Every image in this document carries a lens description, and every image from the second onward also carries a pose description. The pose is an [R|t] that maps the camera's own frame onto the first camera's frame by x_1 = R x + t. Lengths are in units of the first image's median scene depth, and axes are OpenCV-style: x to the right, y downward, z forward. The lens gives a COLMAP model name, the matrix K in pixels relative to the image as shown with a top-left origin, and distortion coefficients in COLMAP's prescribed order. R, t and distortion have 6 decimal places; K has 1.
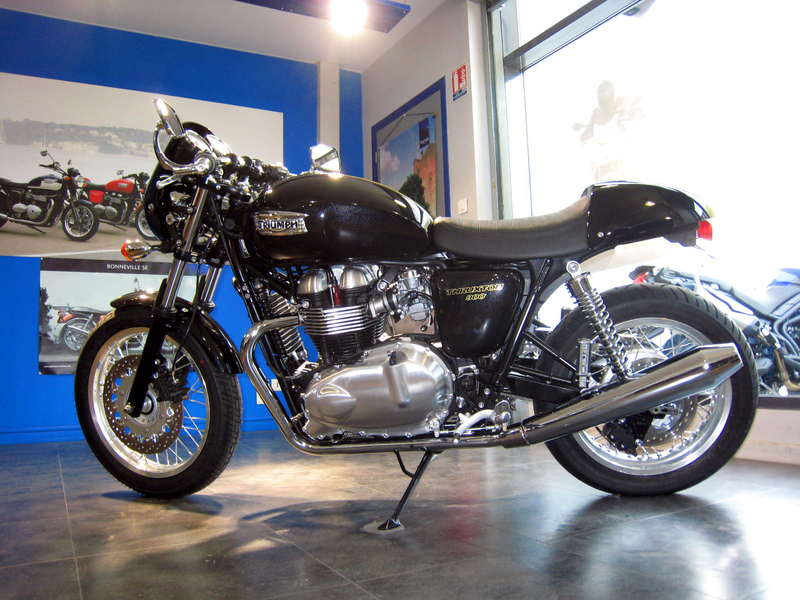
lens RADIAL K [[655.2, 0, 393.0], [0, 655.2, 307.4], [0, 0, 1]] dist [-0.150951, 0.115903]
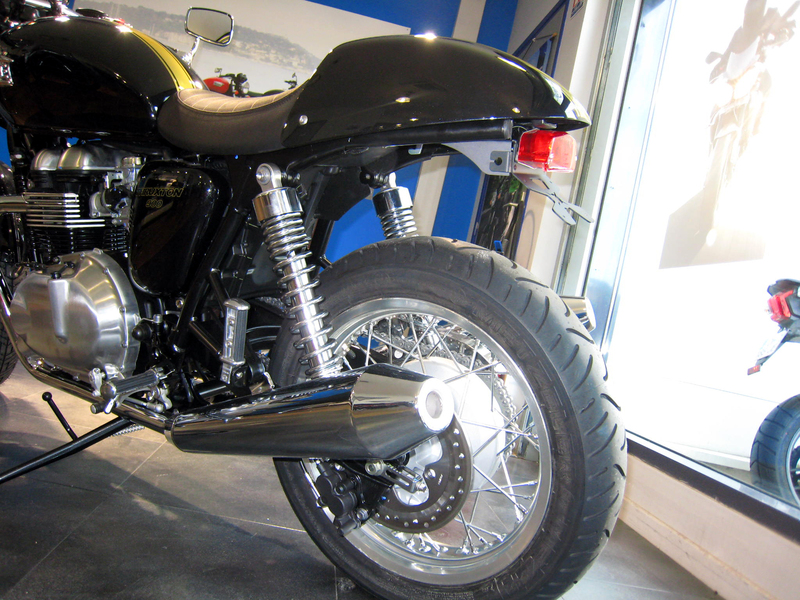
lens RADIAL K [[655.2, 0, 393.0], [0, 655.2, 307.4], [0, 0, 1]] dist [-0.150951, 0.115903]
pose [[0.899592, 0.230731, -0.370805, 0.297402], [-0.210482, 0.972991, 0.094798, -0.012709], [0.382663, -0.007231, 0.923860, 0.250384]]
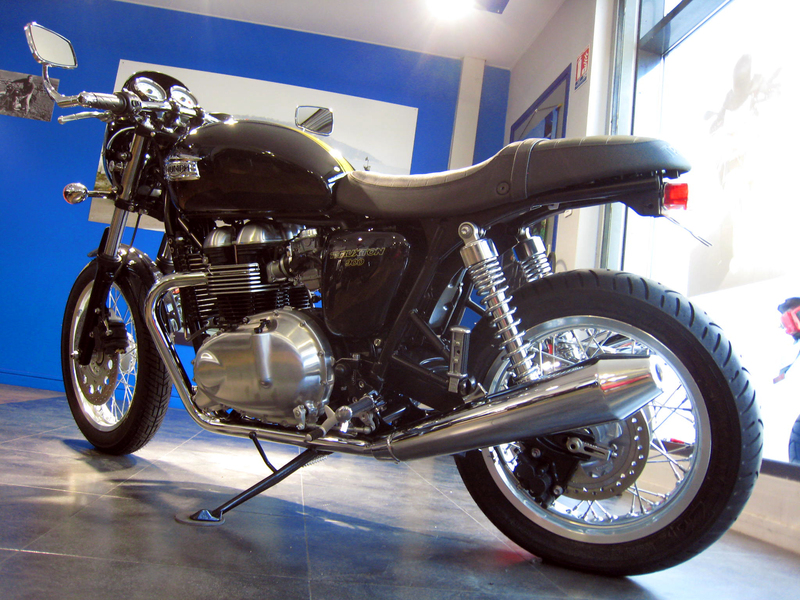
lens RADIAL K [[655.2, 0, 393.0], [0, 655.2, 307.4], [0, 0, 1]] dist [-0.150951, 0.115903]
pose [[0.929873, 0.108353, -0.351561, 0.227942], [-0.122804, 0.992249, -0.018999, 0.024216], [0.346777, 0.060840, 0.935972, 0.132914]]
